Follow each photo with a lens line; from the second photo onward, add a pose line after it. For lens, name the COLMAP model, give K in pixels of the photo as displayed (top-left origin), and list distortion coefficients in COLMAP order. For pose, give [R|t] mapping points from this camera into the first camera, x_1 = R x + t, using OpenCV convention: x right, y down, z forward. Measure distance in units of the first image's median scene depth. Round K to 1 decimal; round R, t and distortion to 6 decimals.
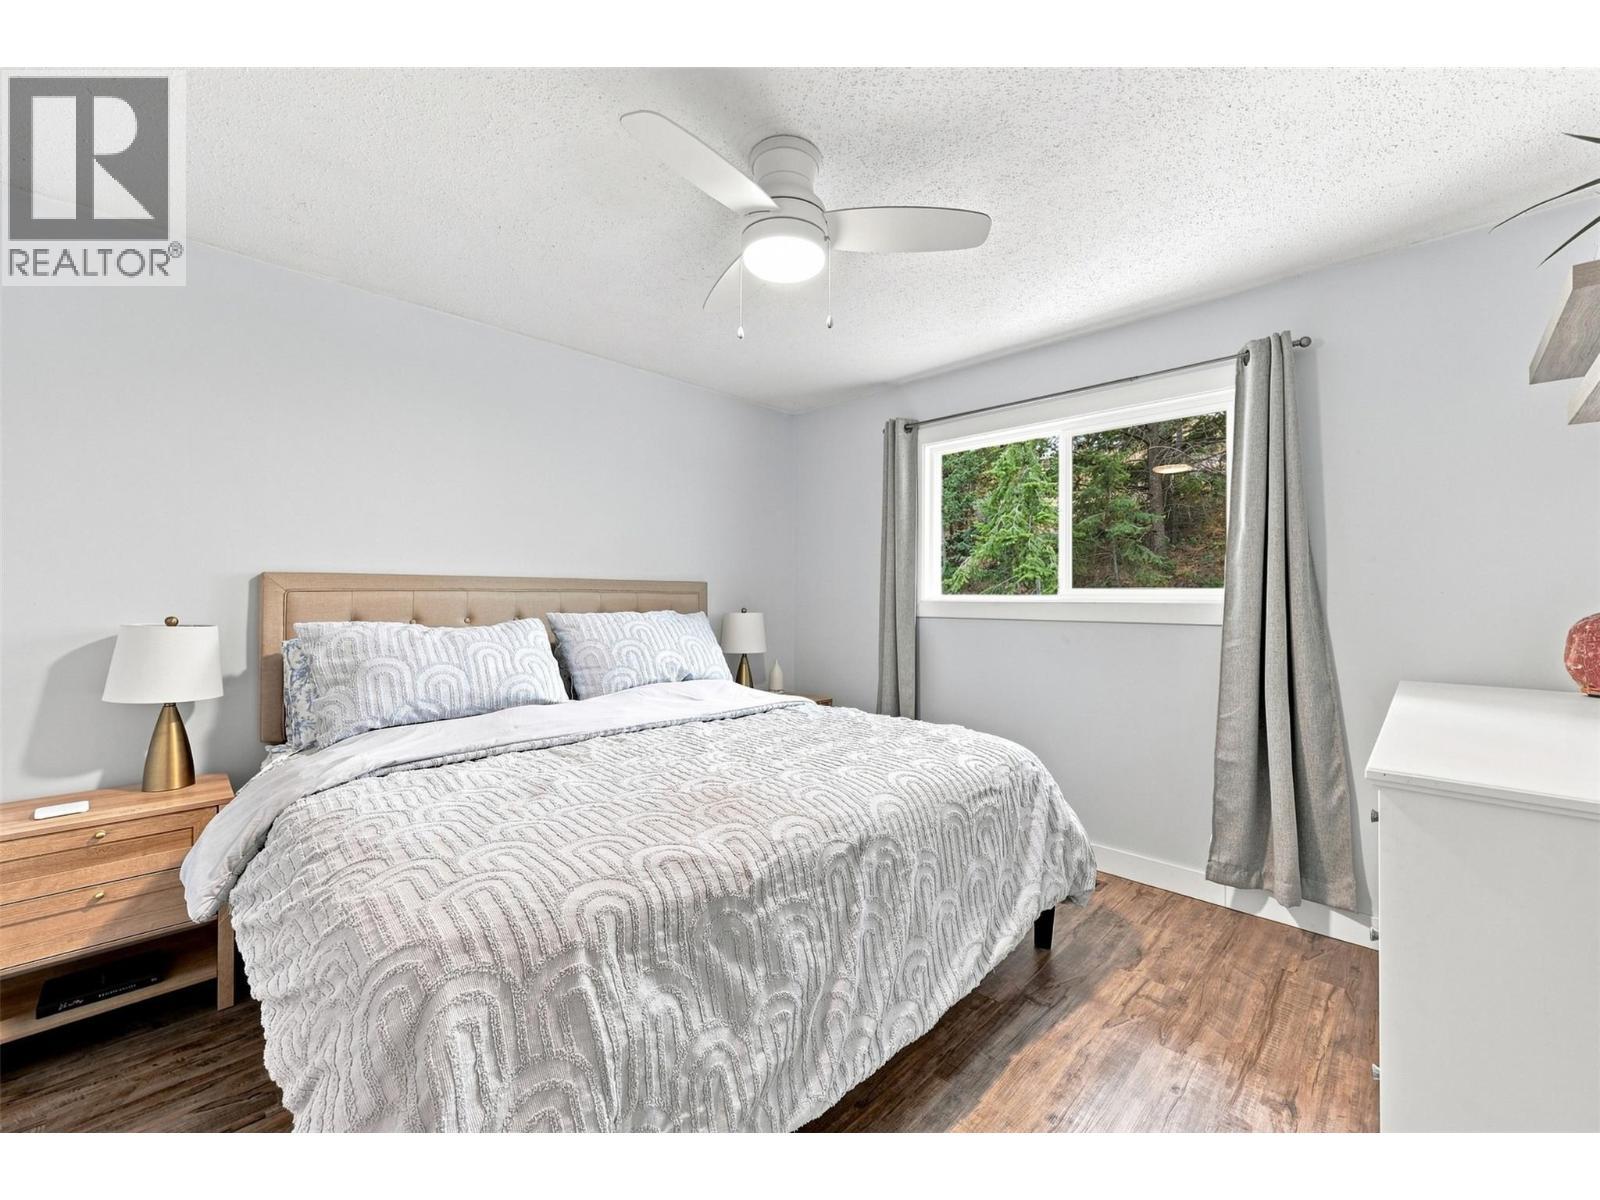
lens RADIAL K [[649.5, 0, 790.7], [0, 649.5, 600.8], [0, 0, 1]] dist [-0.000575, -0.000109]
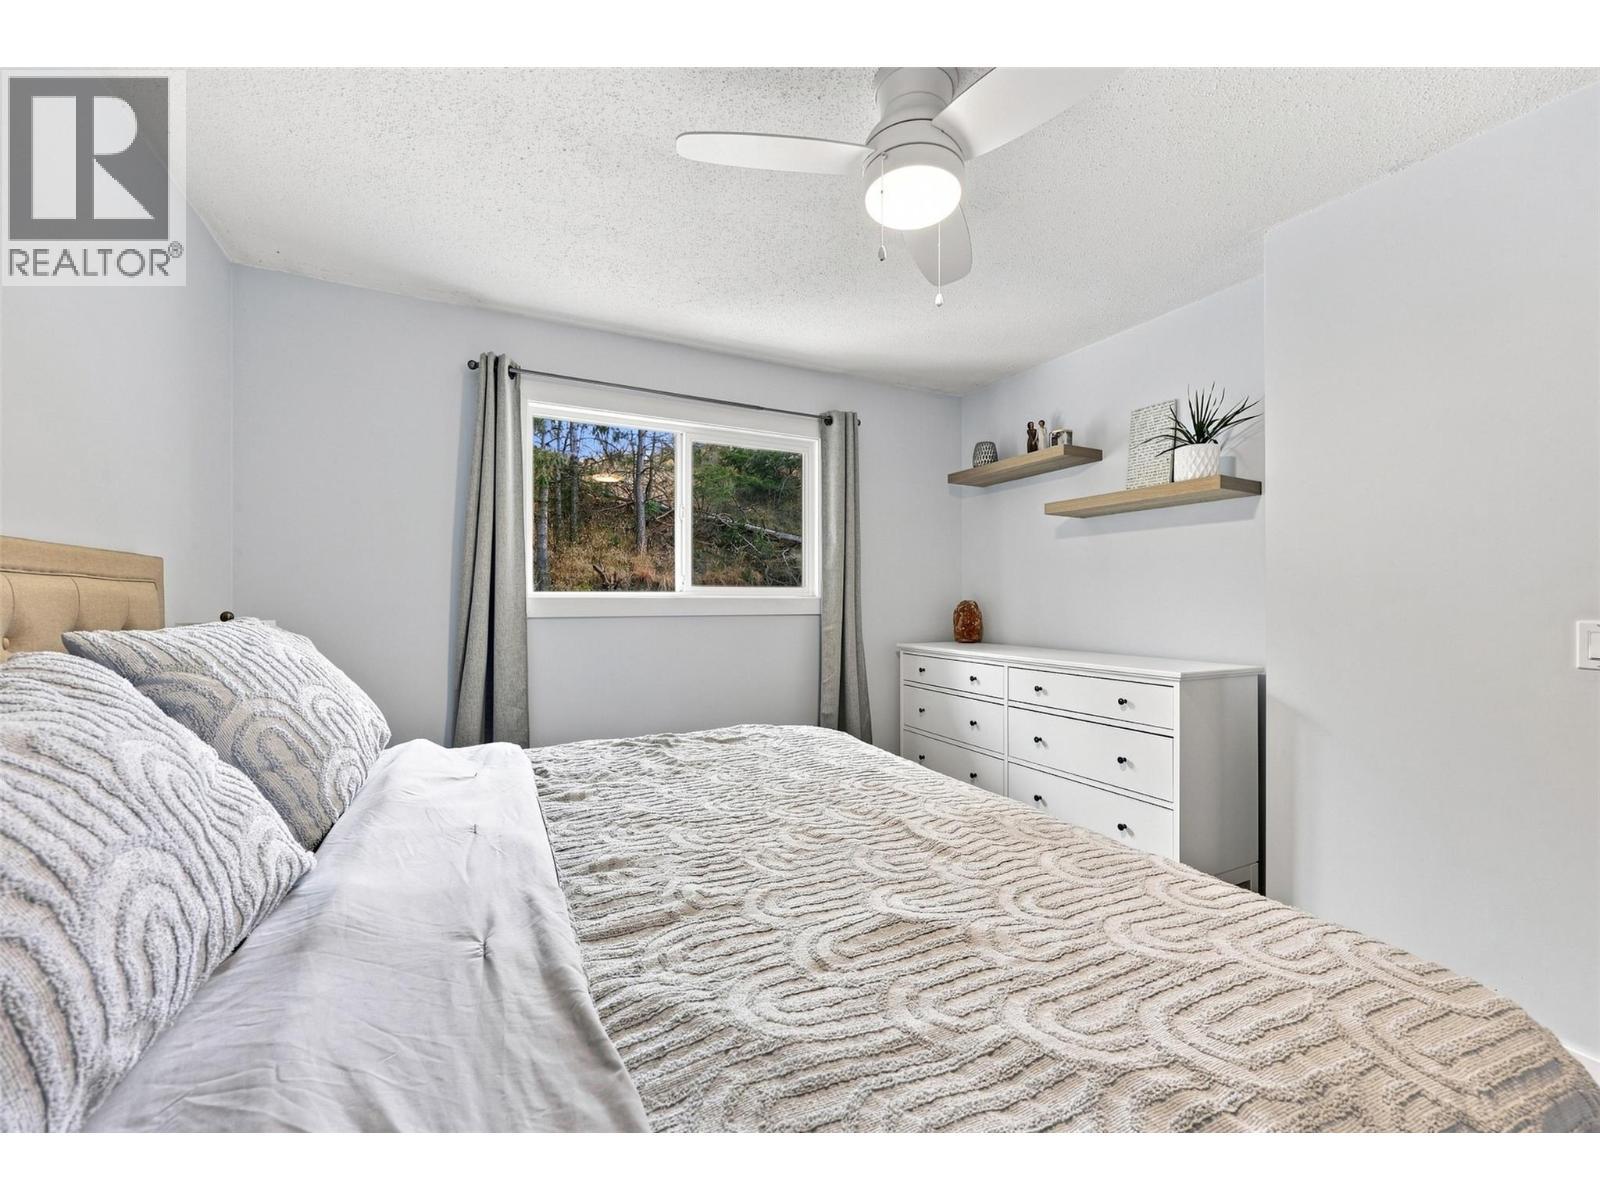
lens RADIAL K [[649.5, 0, 790.7], [0, 649.5, 600.8], [0, 0, 1]] dist [-0.000575, -0.000109]
pose [[0.318686, -0.004973, 0.947847, -0.558376], [0.004401, 0.999983, 0.003767, 0.003554], [-0.947850, 0.002971, 0.318703, 0.556212]]
